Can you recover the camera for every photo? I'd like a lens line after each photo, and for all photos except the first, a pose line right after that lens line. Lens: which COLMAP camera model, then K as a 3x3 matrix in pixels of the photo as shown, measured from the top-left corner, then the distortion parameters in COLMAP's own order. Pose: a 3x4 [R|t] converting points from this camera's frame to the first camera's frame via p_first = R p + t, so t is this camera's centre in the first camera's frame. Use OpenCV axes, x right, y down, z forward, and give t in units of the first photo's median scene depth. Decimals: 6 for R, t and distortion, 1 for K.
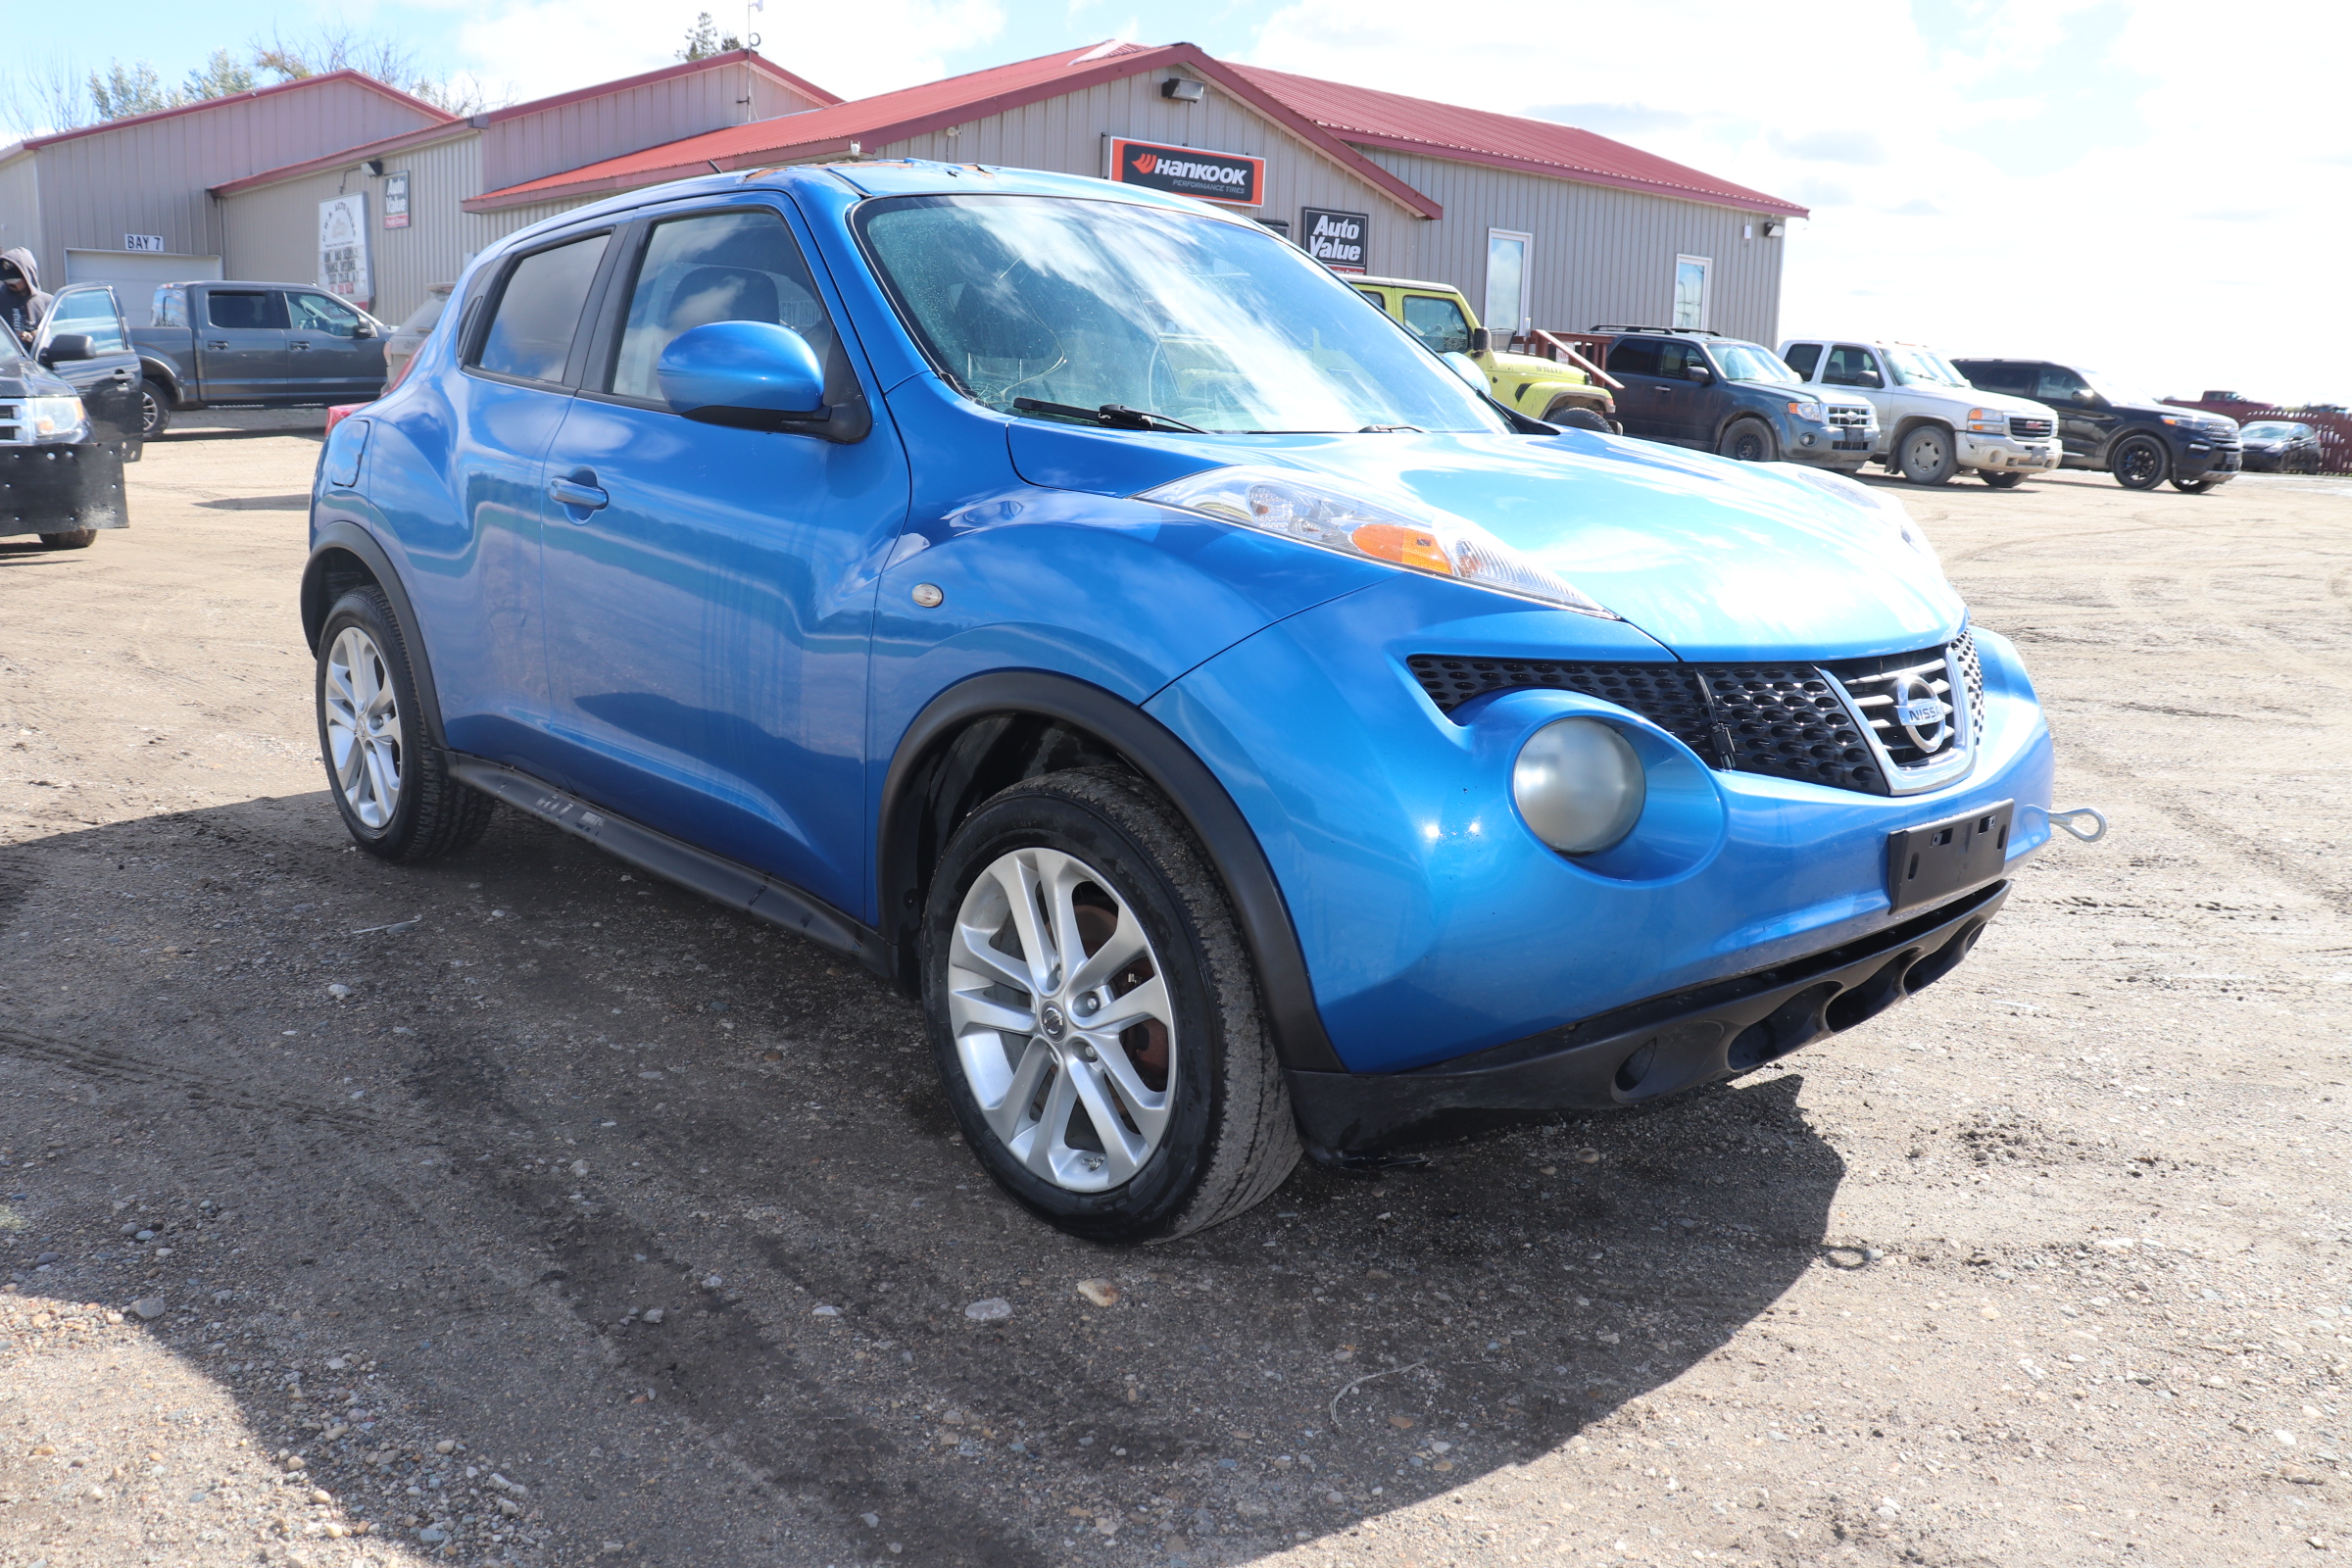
lens RADIAL K [[1910.4, 0, 1185.1], [0, 1910.4, 773.9], [0, 0, 1]] dist [-0.147229, 0.111083]
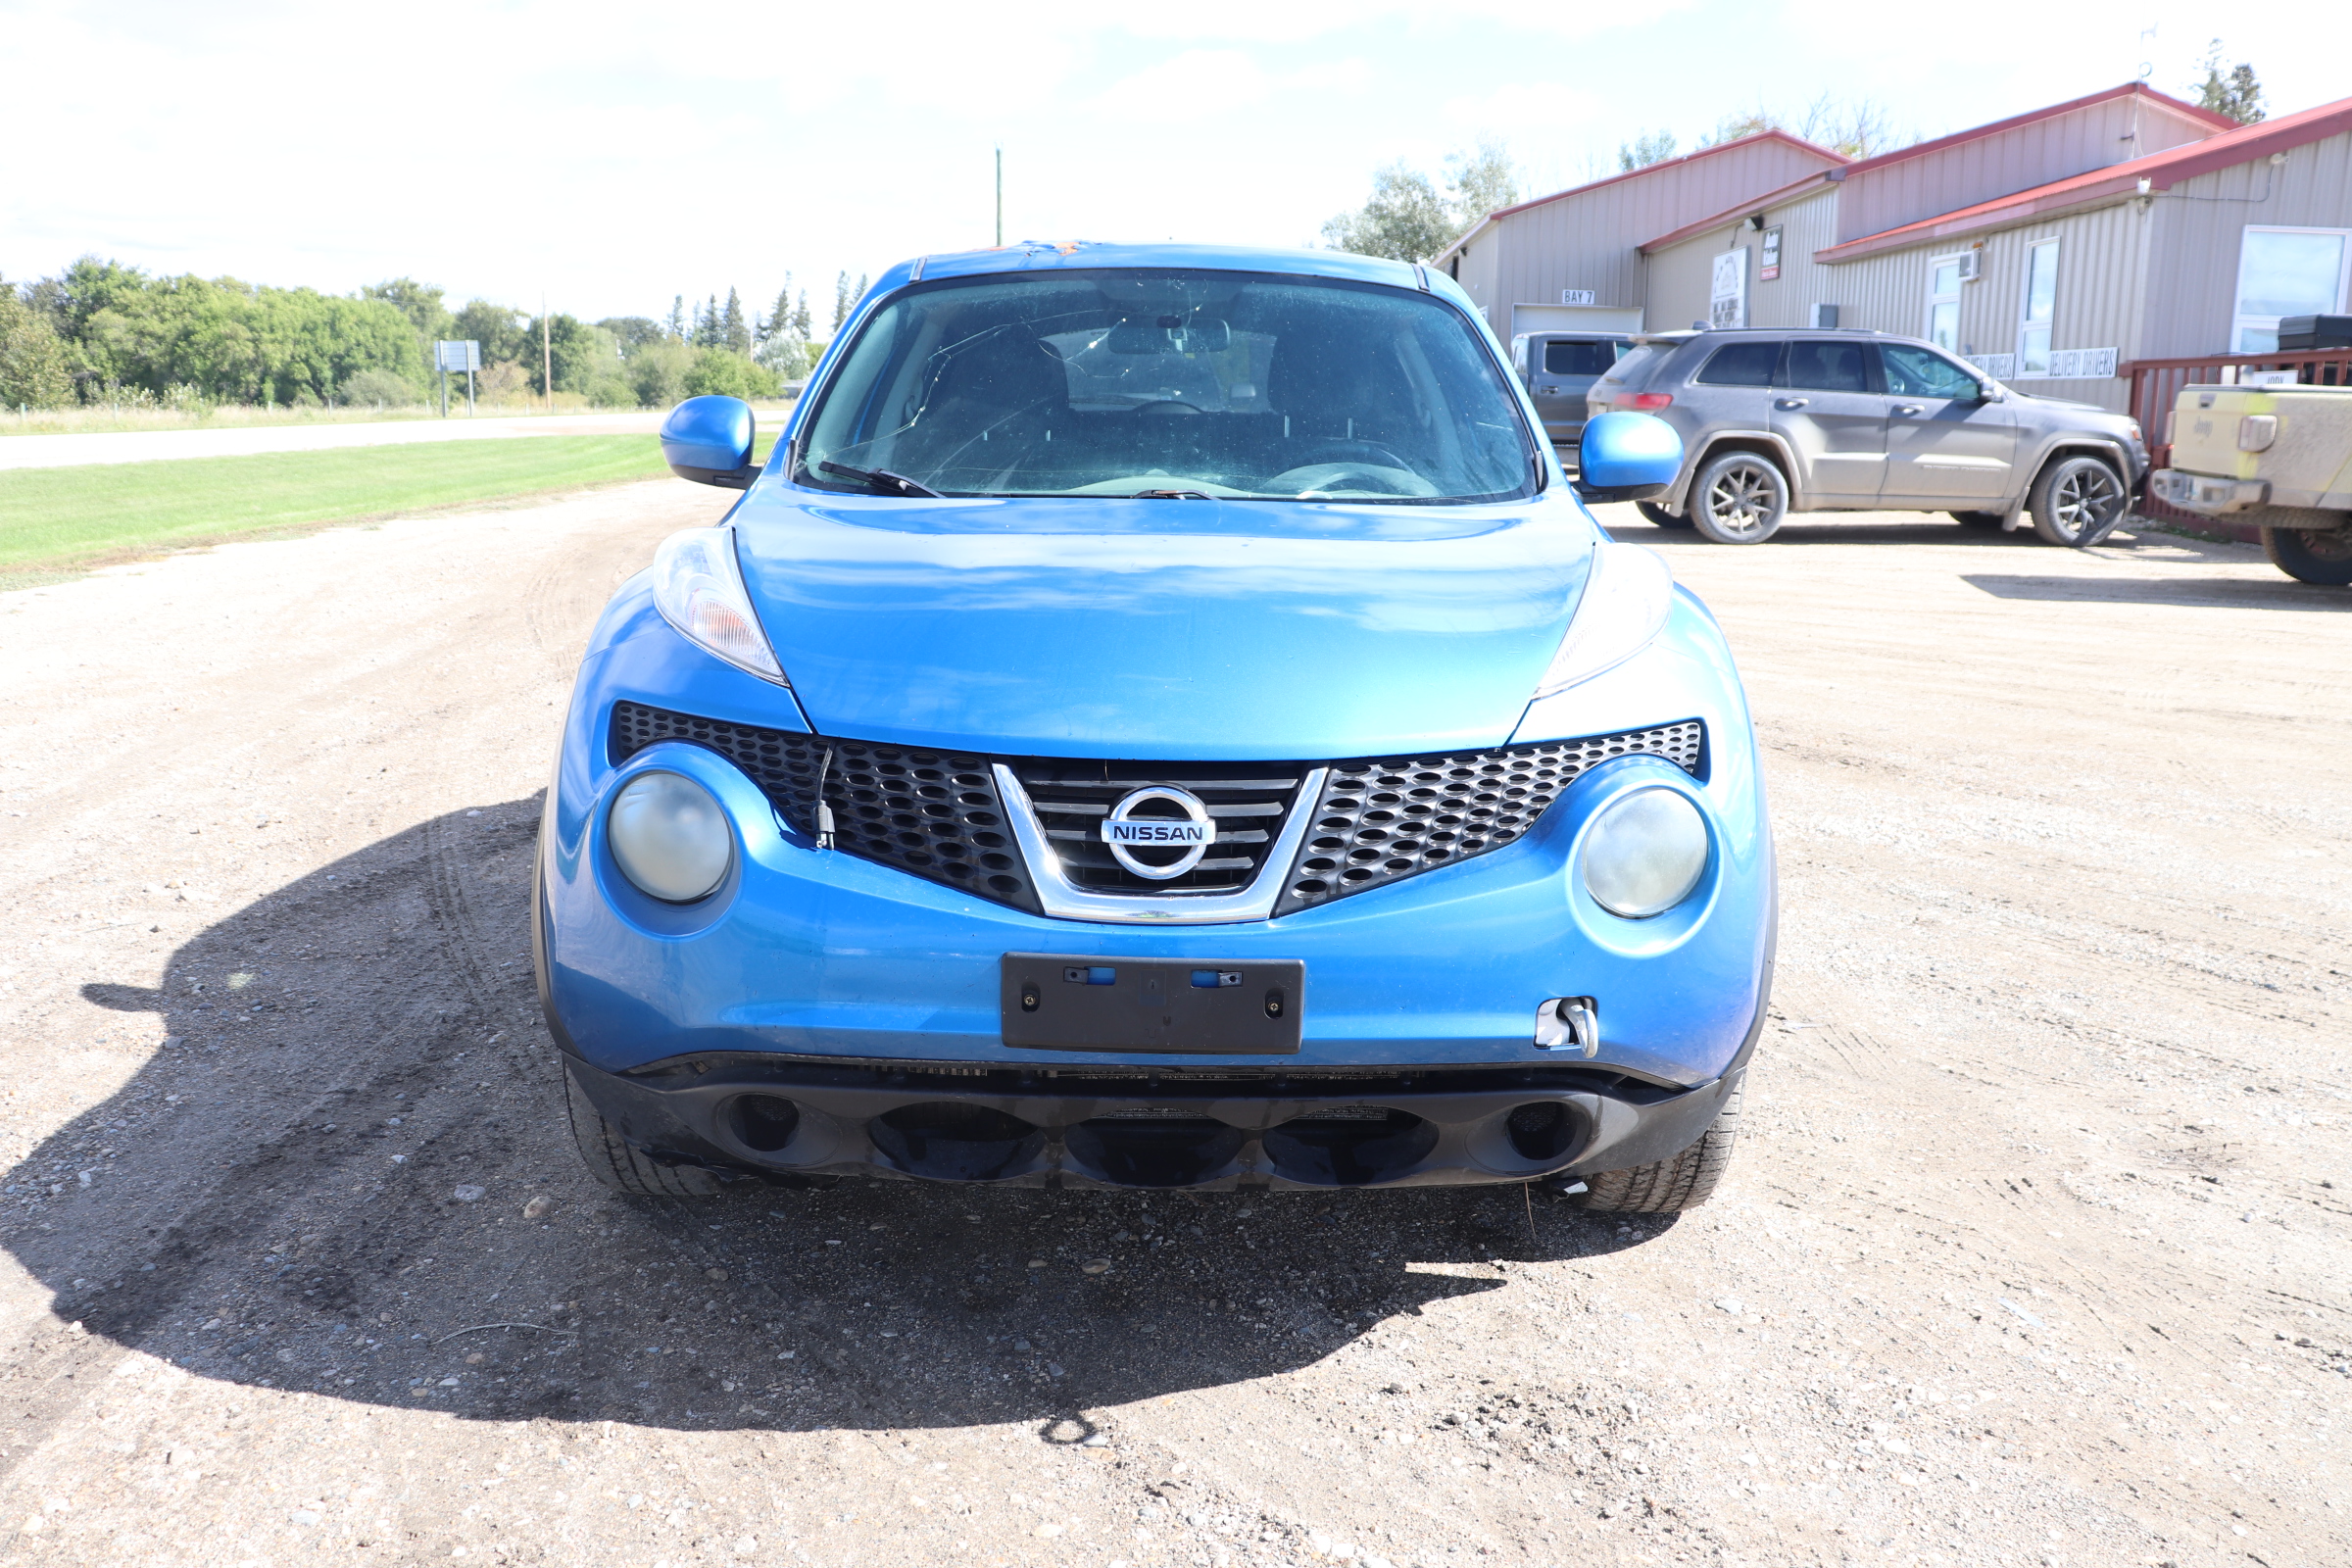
lens RADIAL K [[1910.4, 0, 1179.2], [0, 1910.4, 783.3], [0, 0, 1]] dist [-0.147229, 0.111083]
pose [[0.734329, 0.123762, -0.667416, 0.836337], [-0.137160, 0.990010, 0.032671, -0.072623], [0.664792, 0.067551, 0.743968, 0.305204]]
